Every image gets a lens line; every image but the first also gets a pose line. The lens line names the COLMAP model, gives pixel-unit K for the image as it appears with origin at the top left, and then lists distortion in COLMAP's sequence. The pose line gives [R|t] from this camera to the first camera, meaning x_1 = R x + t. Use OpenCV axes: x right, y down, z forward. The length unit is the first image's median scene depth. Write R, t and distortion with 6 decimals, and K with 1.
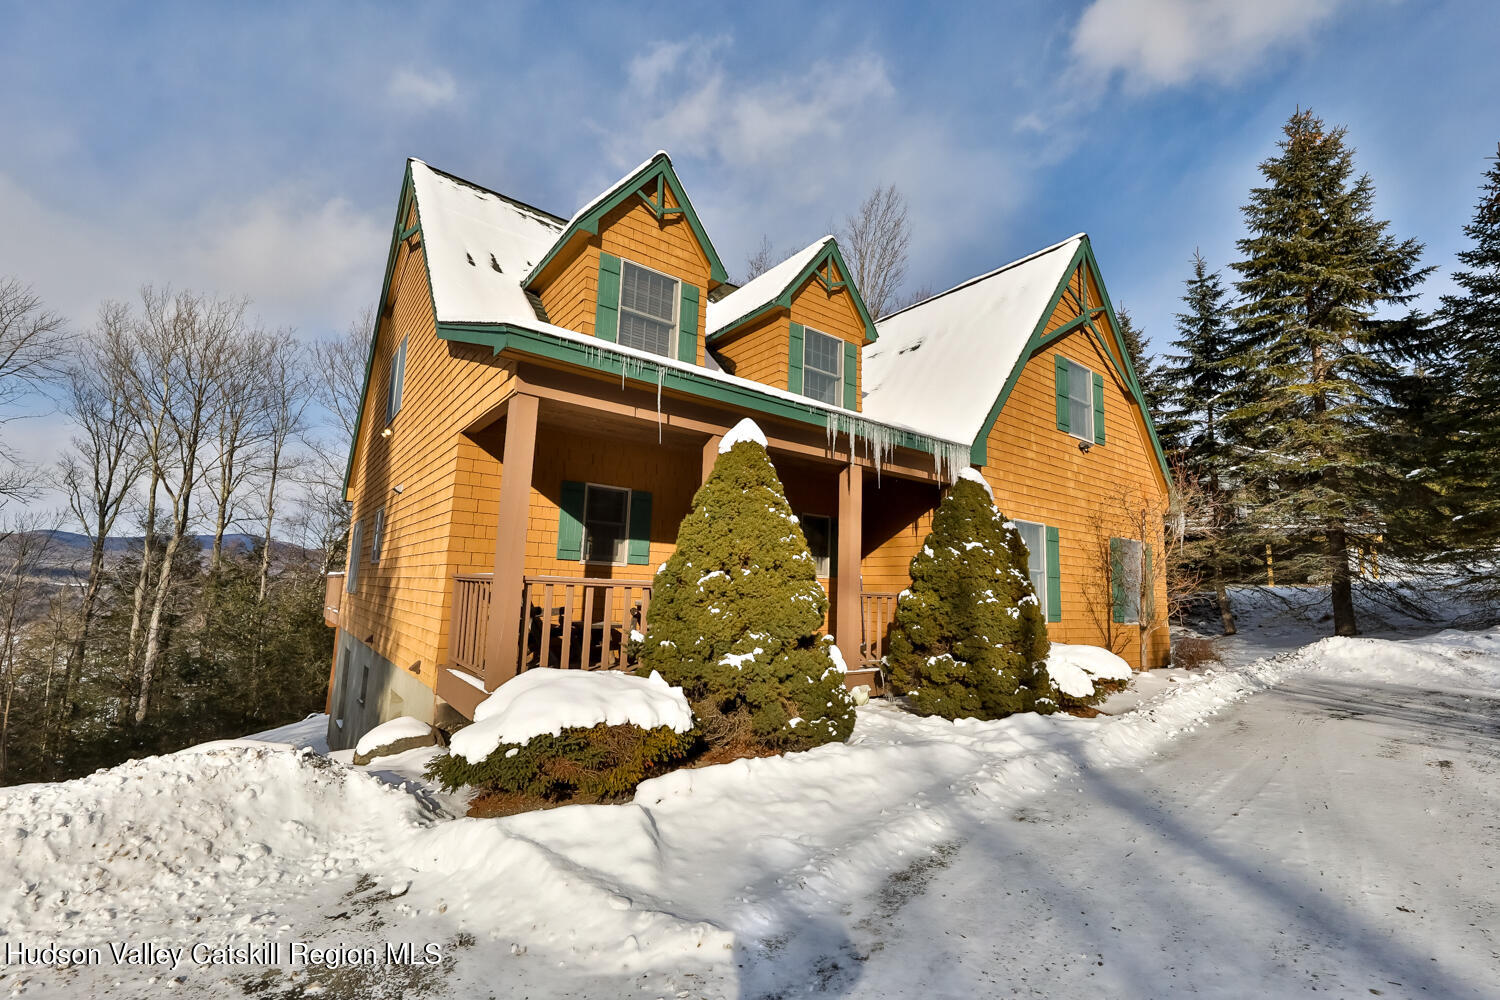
lens RADIAL K [[641.2, 0, 743.7], [0, 641.2, 498.0], [0, 0, 1]] dist [-0.000946, -0.000269]
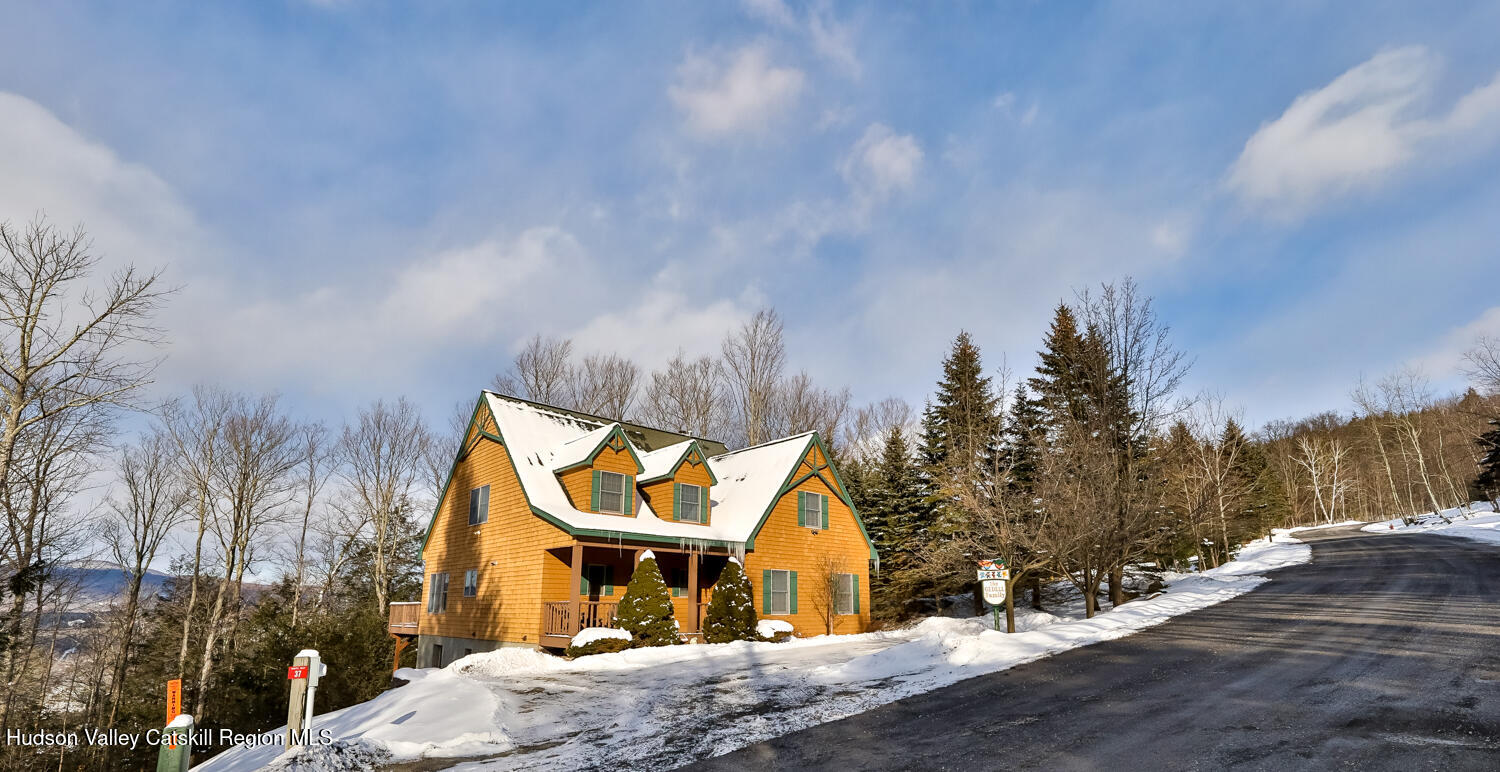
lens RADIAL K [[646.4, 0, 755.1], [0, 646.4, 475.2], [0, 0, 1]] dist [0.000485, -0.000242]
pose [[0.992843, -0.010530, 0.118961, 0.099220], [0.017112, 0.998370, -0.054445, -0.200591], [-0.118194, 0.056091, 0.991405, -1.476424]]
